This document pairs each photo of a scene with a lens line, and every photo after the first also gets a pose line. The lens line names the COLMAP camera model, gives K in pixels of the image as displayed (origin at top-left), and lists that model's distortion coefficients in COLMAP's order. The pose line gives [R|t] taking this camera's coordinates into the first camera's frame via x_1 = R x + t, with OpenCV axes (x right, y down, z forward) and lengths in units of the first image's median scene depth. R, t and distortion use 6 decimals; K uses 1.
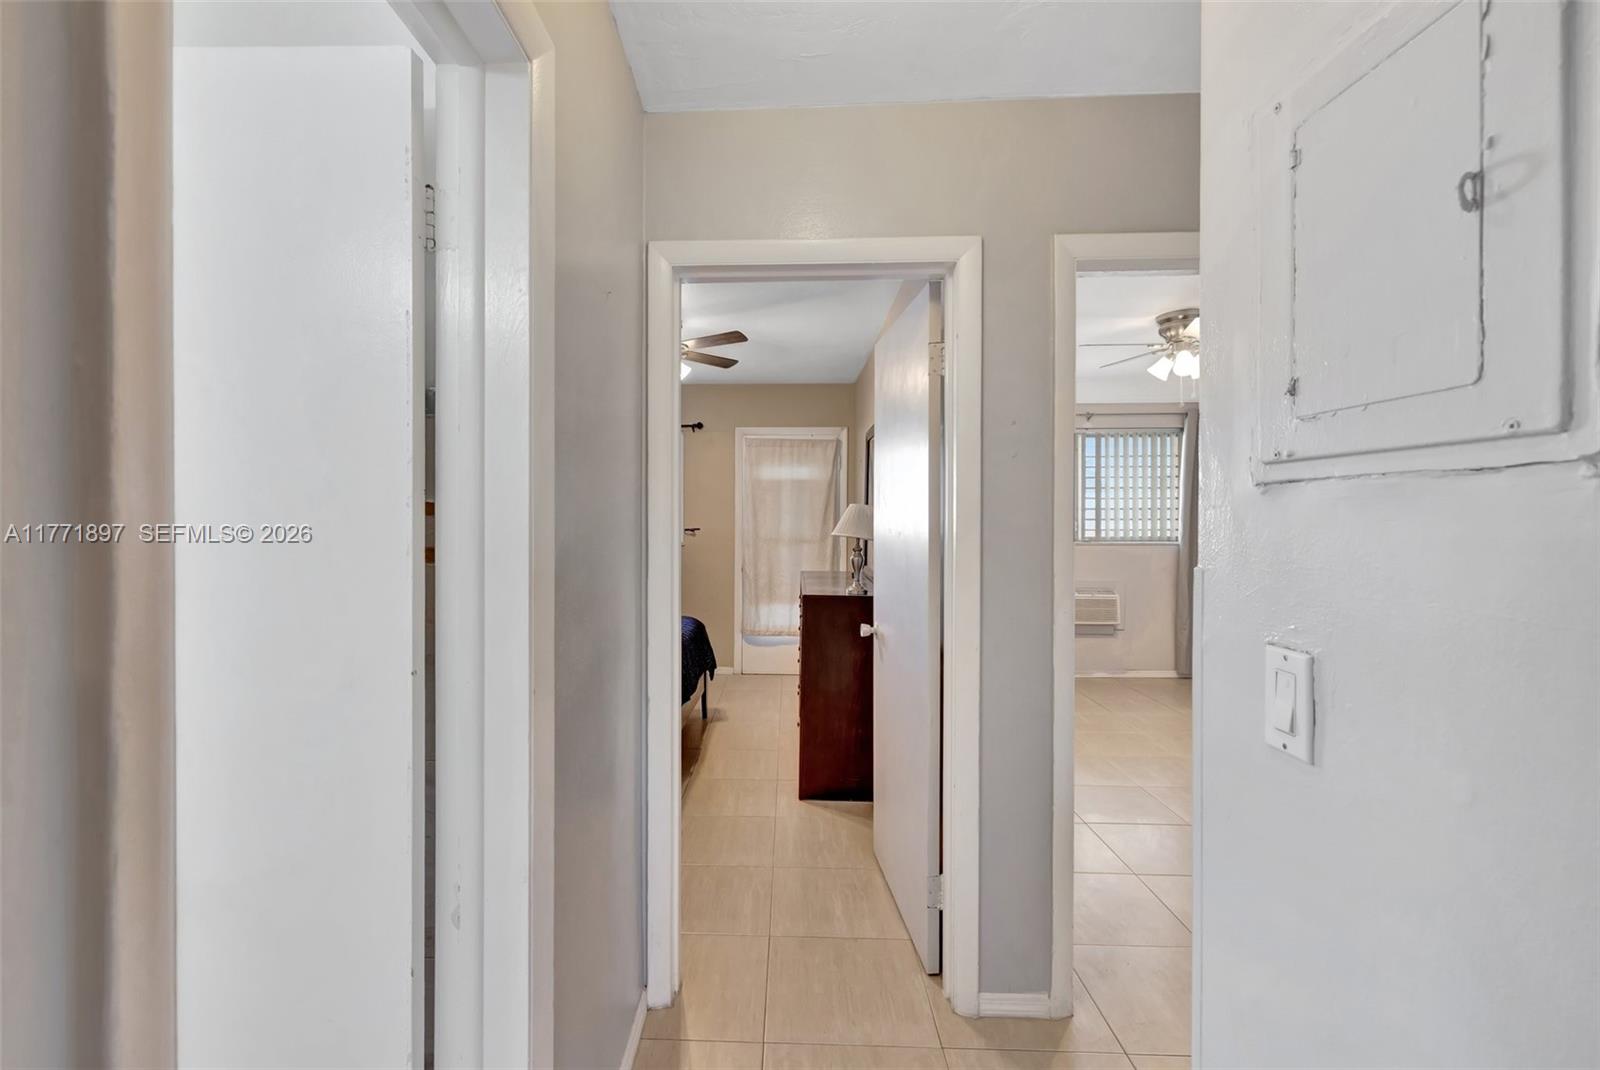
lens RADIAL K [[700.1, 0, 776.6], [0, 700.1, 523.1], [0, 0, 1]] dist [0.001425, 0.000152]
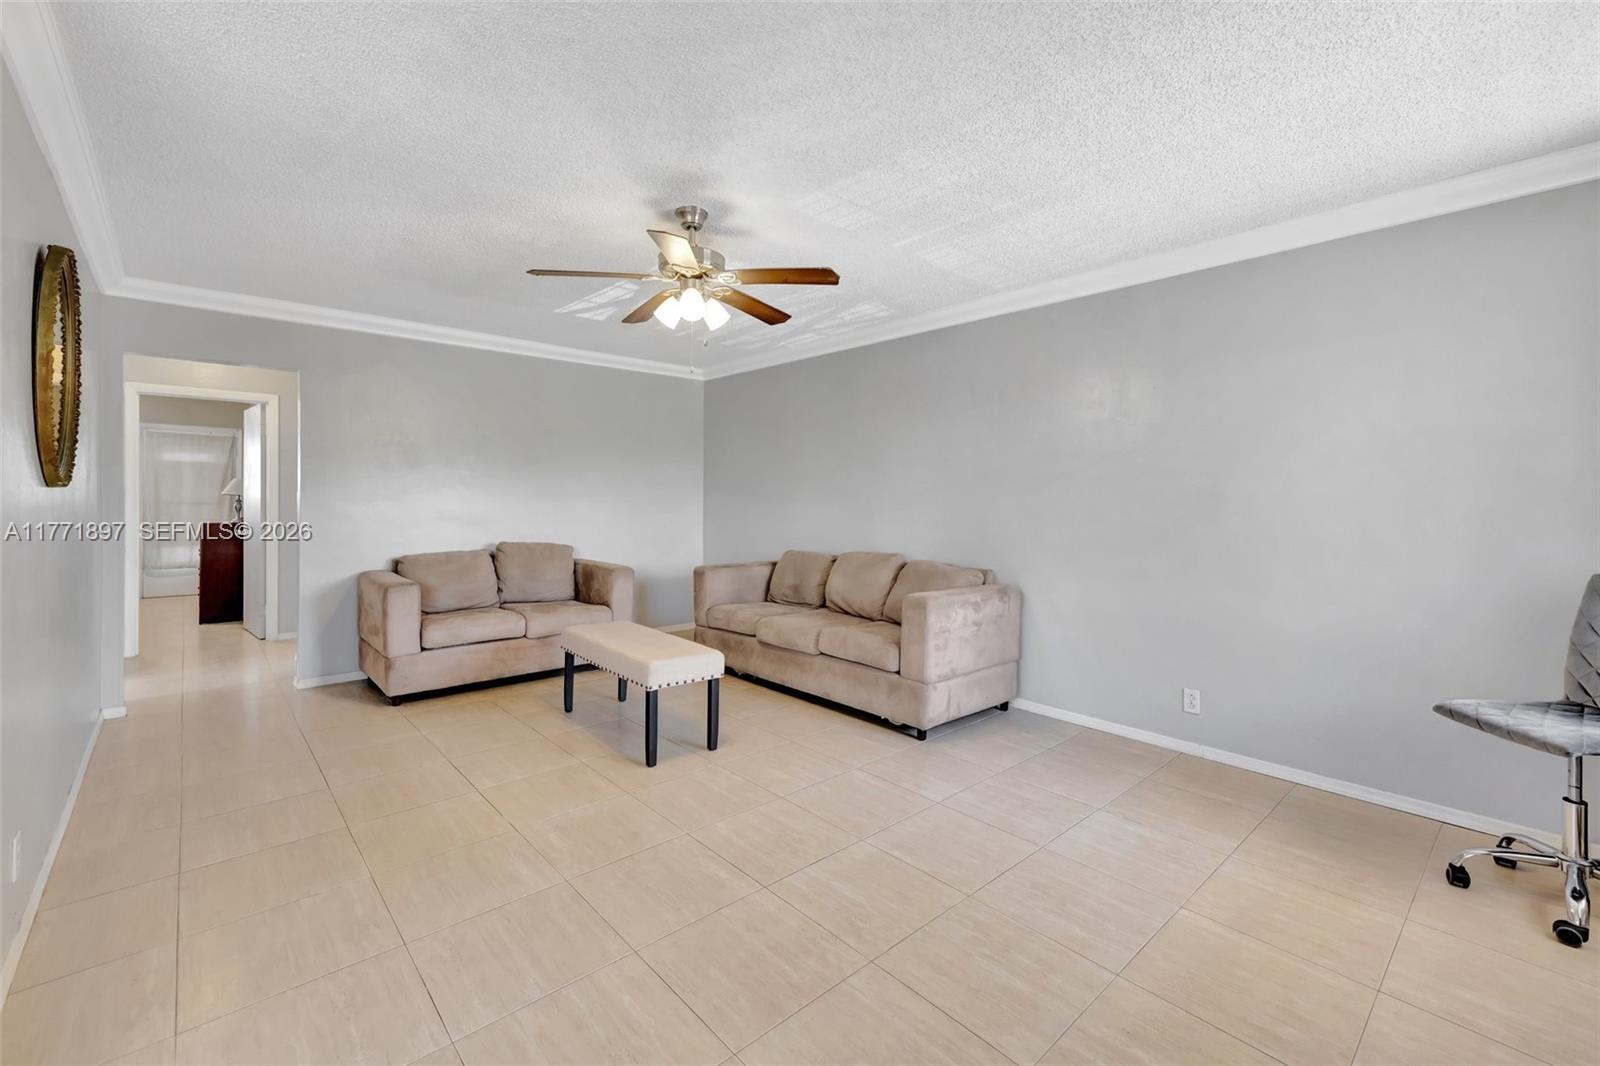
lens RADIAL K [[665.0, 0, 813.7], [0, 665.0, 509.0], [0, 0, 1]] dist [0.003160, 0.000879]
pose [[0.711967, 0.001495, 0.702211, -0.032319], [-0.003504, 0.999993, 0.001424, 0.029532], [-0.702204, -0.003474, 0.711967, -0.907075]]
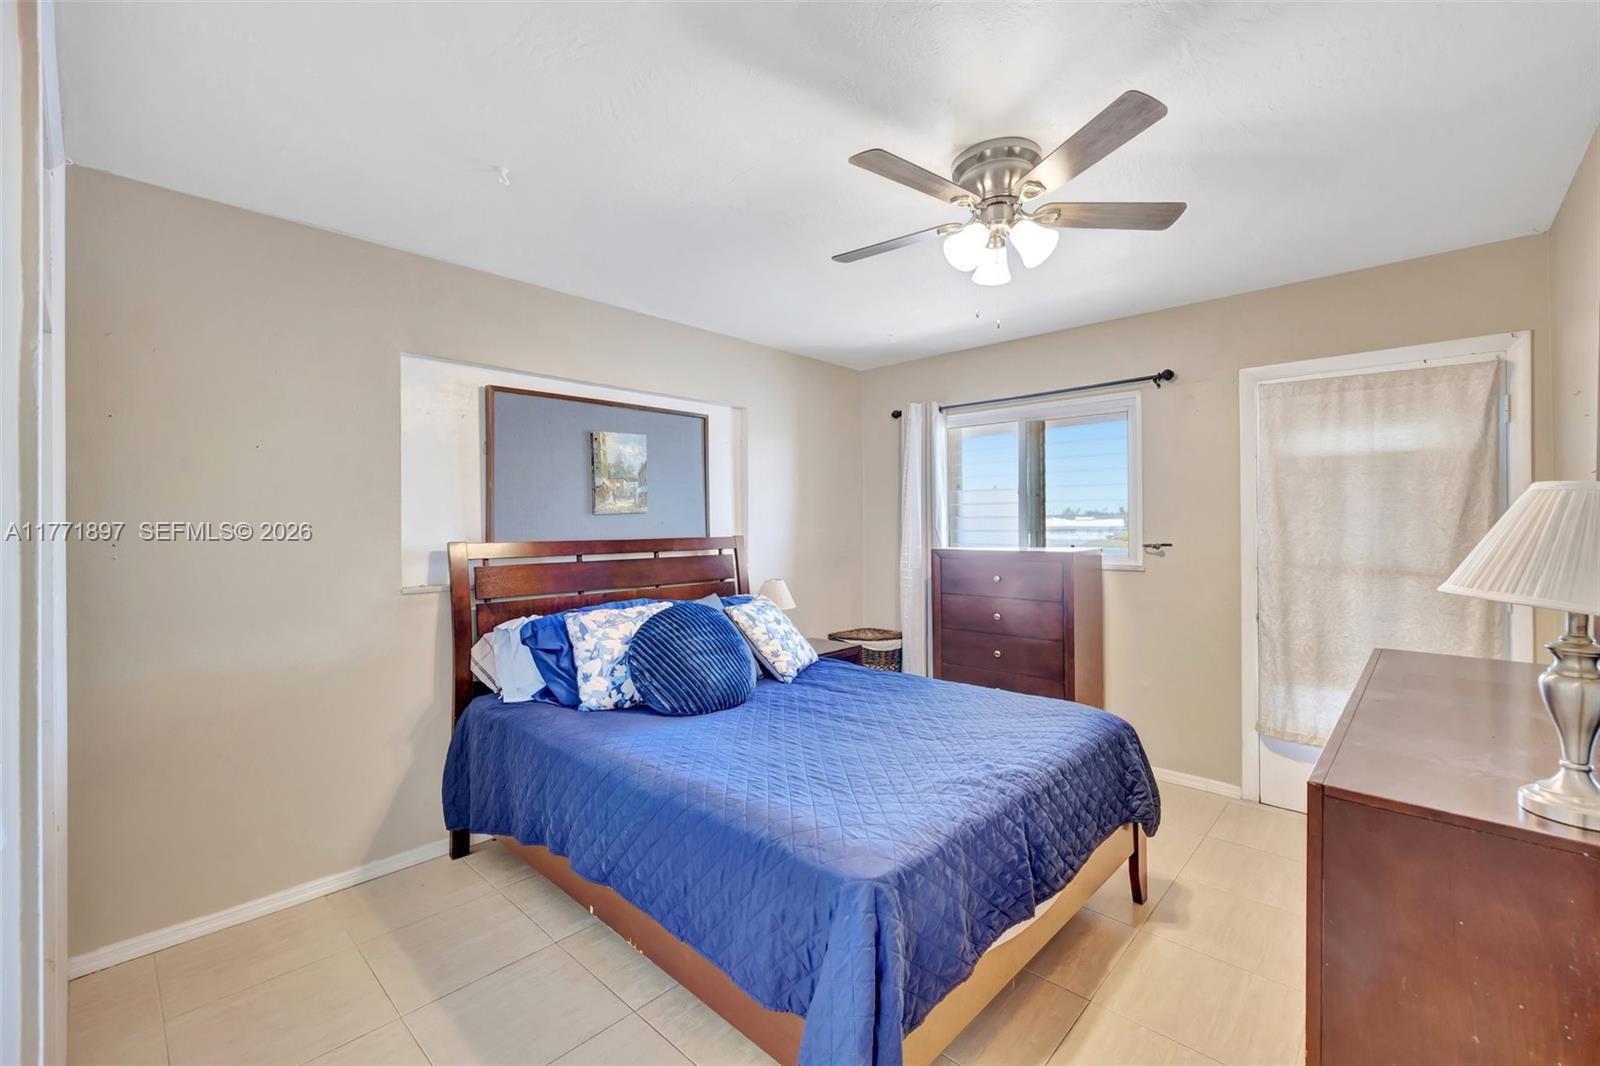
lens RADIAL K [[679.4, 0, 772.6], [0, 679.4, 517.1], [0, 0, 1]] dist [-0.000666, -0.000287]
pose [[0.733709, -0.009565, -0.679397, 0.037701], [-0.001032, 0.999884, -0.015192, -0.006858], [0.679463, 0.011848, 0.733614, 0.338290]]
